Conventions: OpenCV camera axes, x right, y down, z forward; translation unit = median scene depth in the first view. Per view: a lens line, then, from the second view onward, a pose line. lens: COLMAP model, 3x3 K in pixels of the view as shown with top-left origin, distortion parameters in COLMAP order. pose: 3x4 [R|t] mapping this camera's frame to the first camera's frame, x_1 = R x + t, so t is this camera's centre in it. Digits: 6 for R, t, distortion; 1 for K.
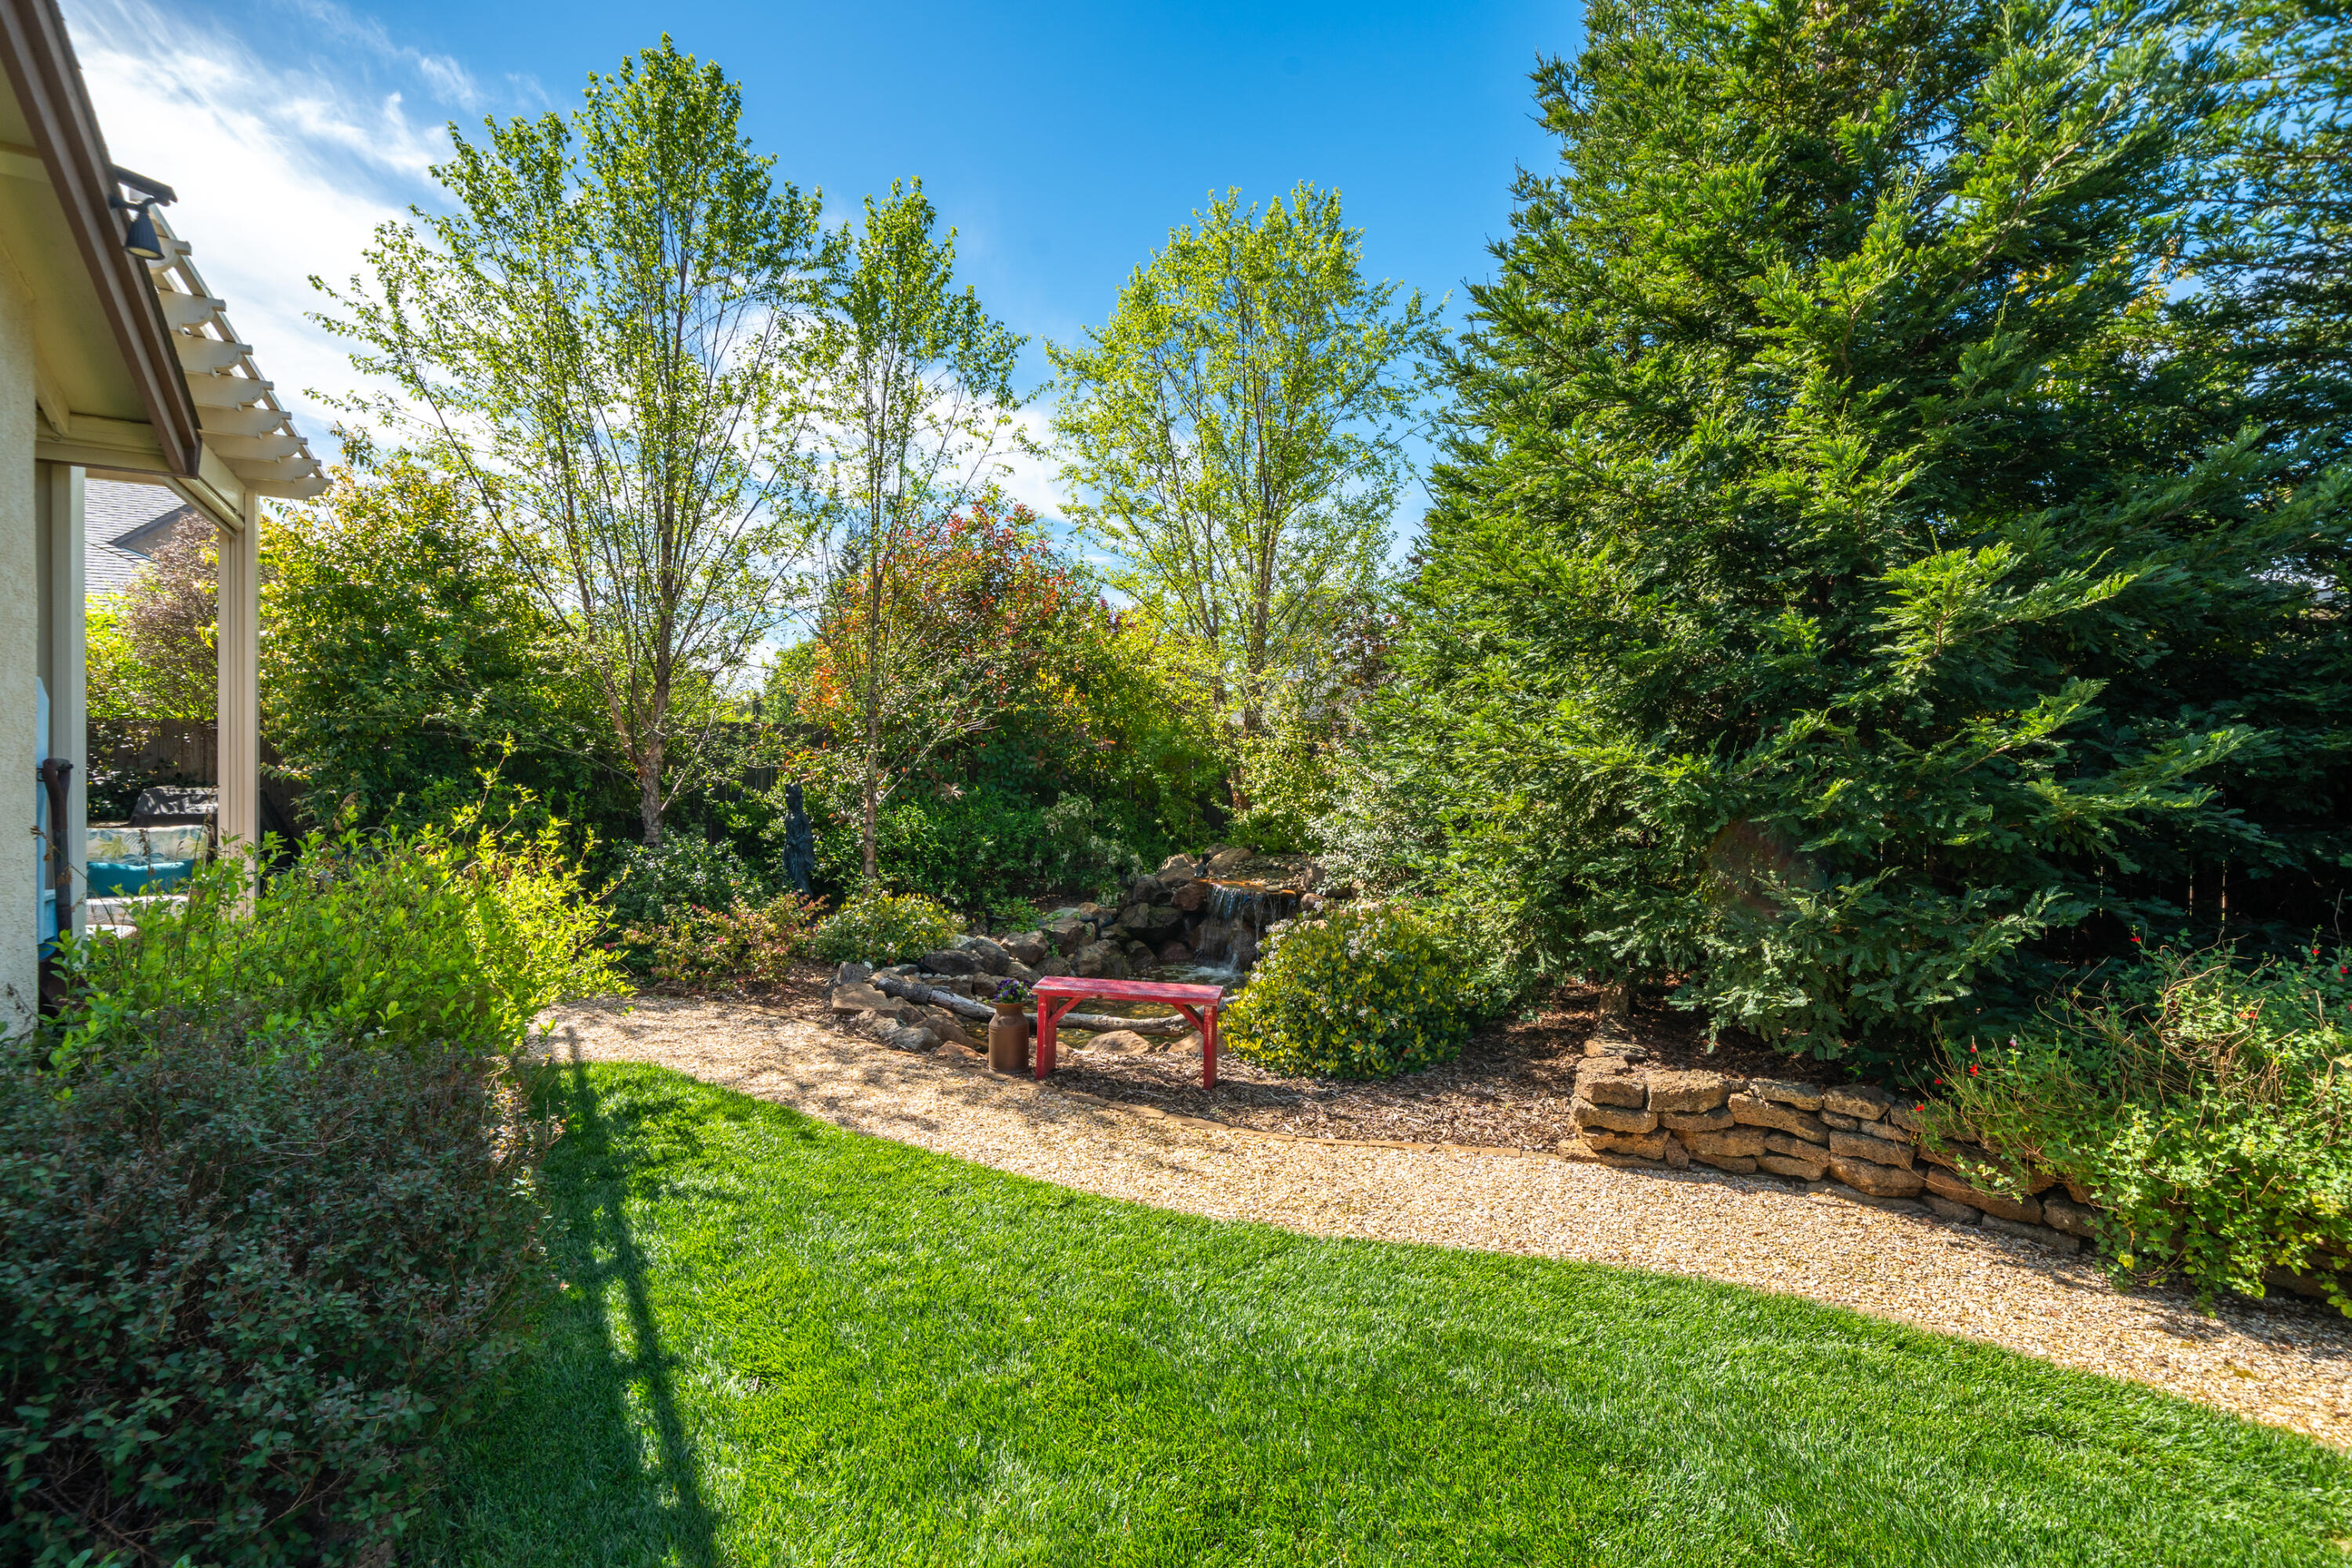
lens RADIAL K [[1066.3, 0, 1181.0], [0, 1066.3, 782.3], [0, 0, 1]] dist [0.003047, 0.000398]
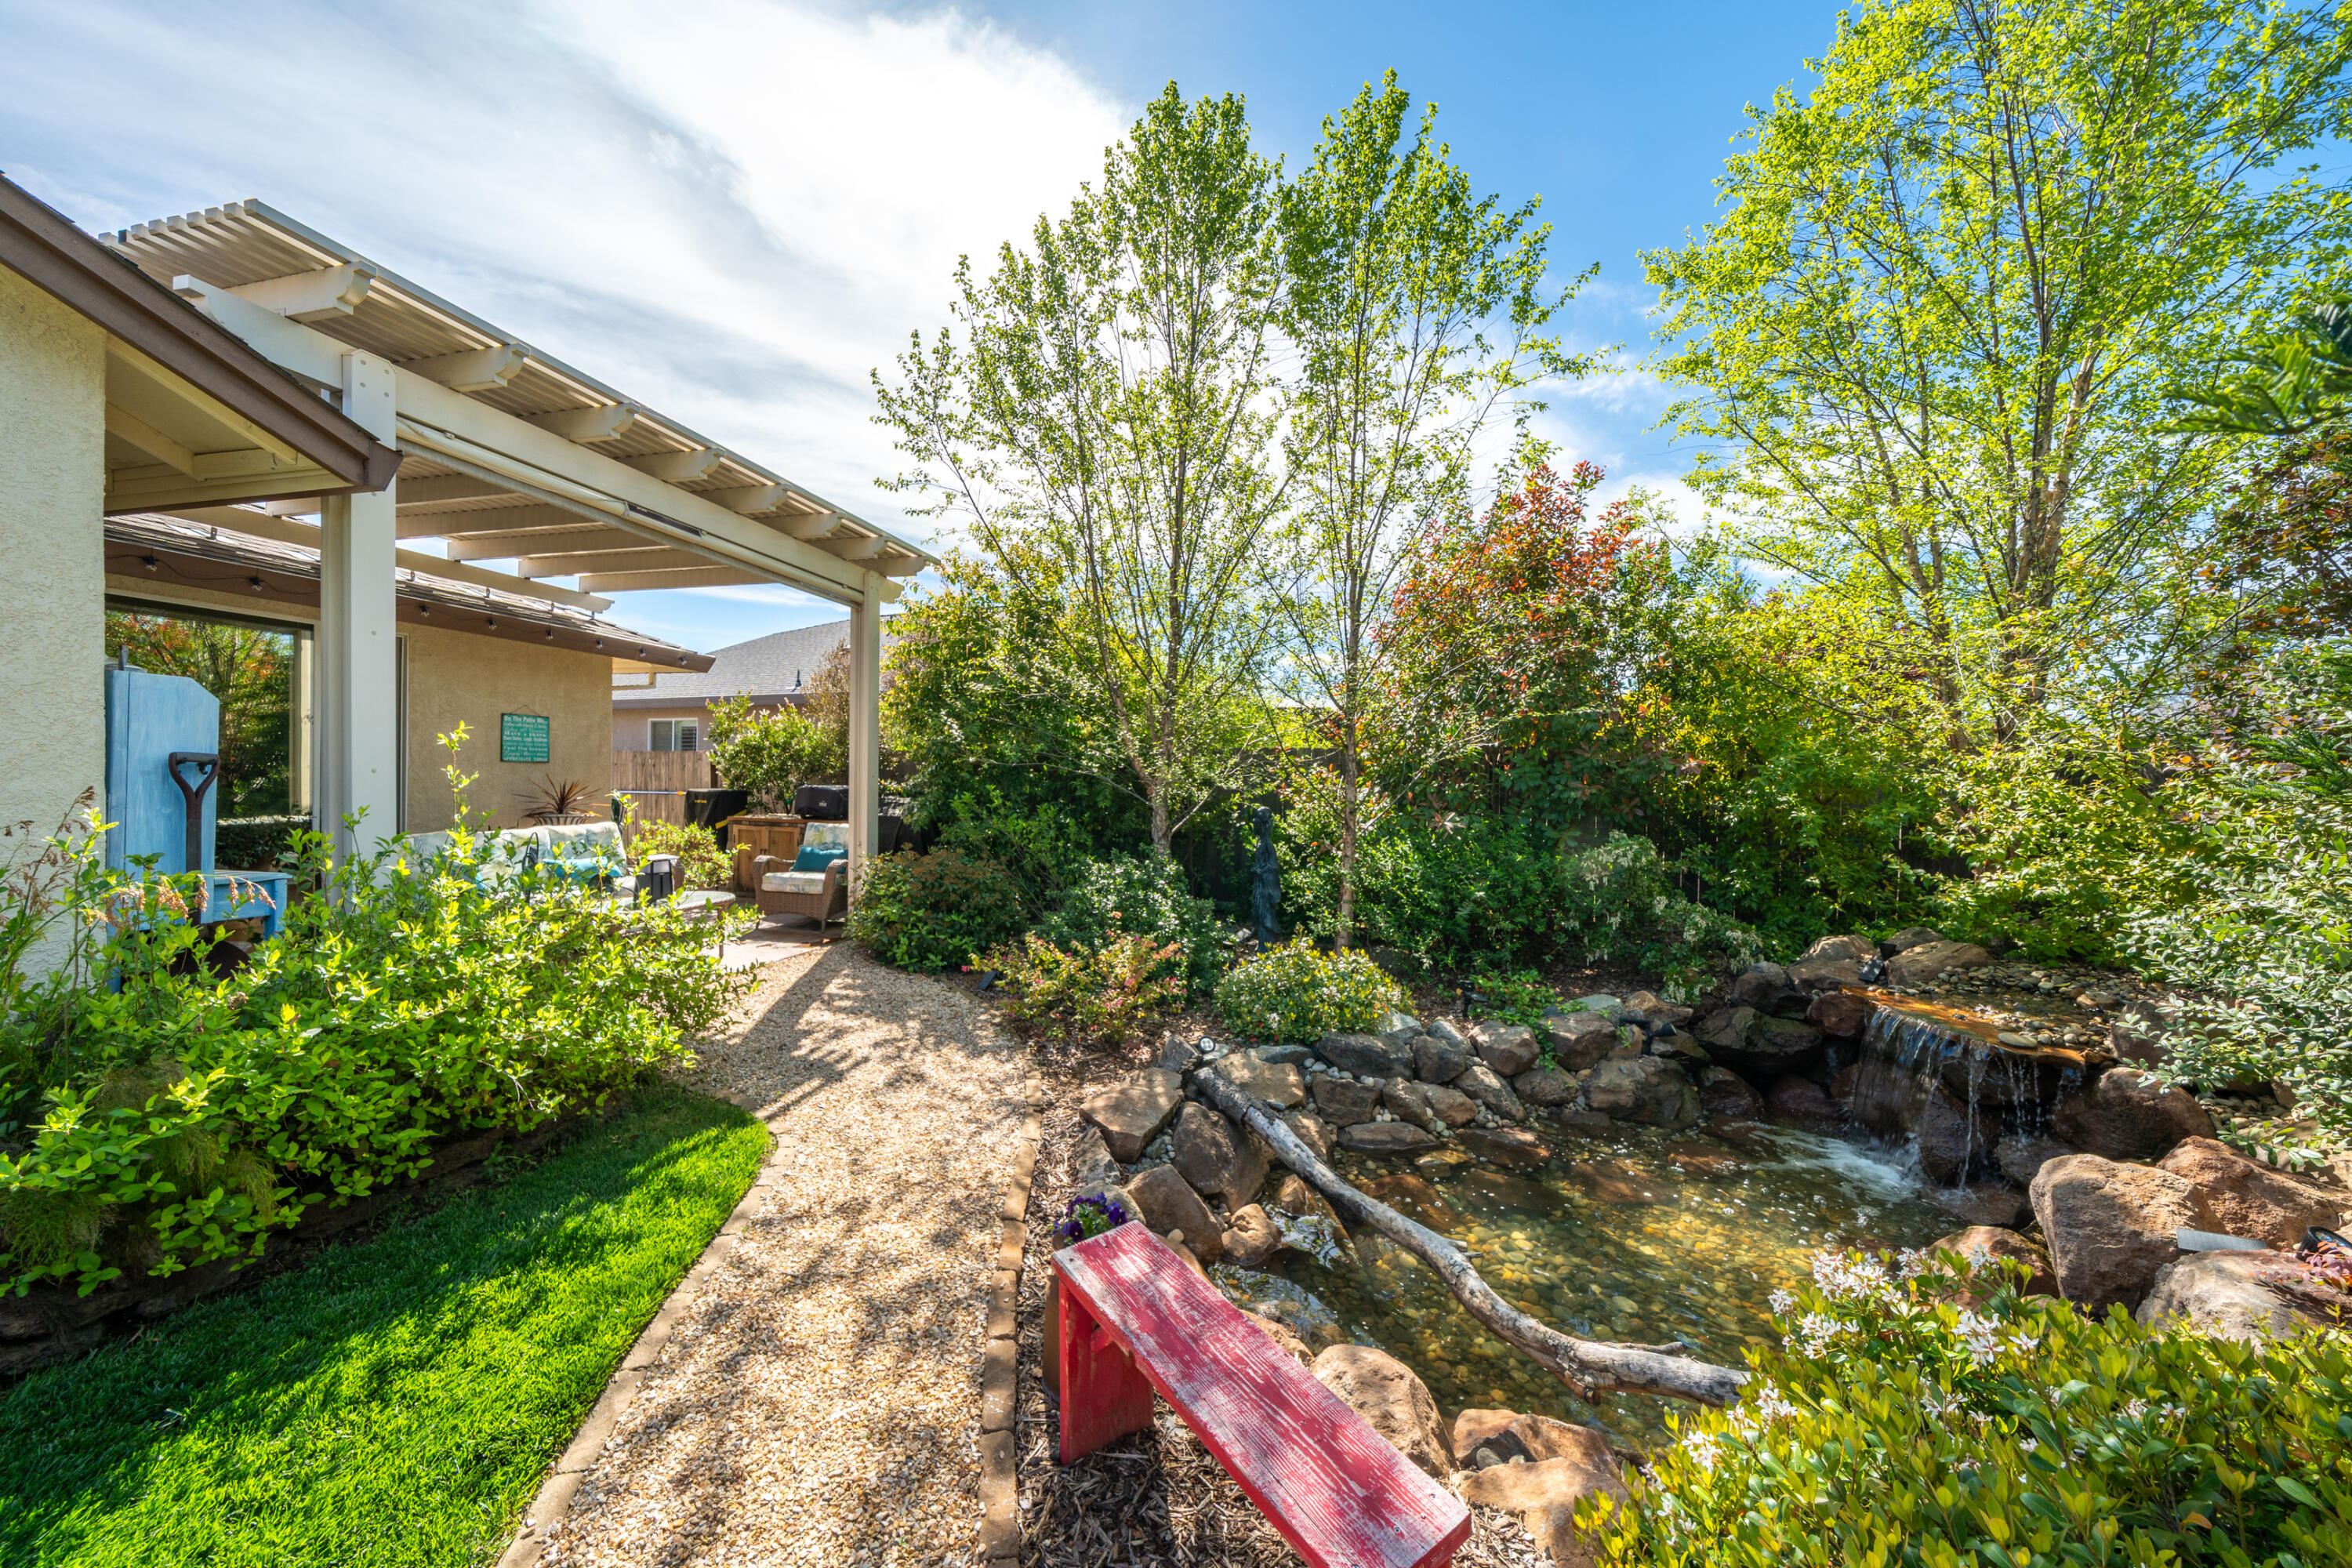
lens RADIAL K [[808.1, 0, 1180.2], [0, 808.1, 782.9], [0, 0, 1]] dist [-0.003912, -0.000293]
pose [[0.699928, 0.012087, -0.714111, 0.074978], [-0.030567, 0.999448, -0.013043, -0.007222], [0.713559, 0.030957, 0.699911, 0.417303]]
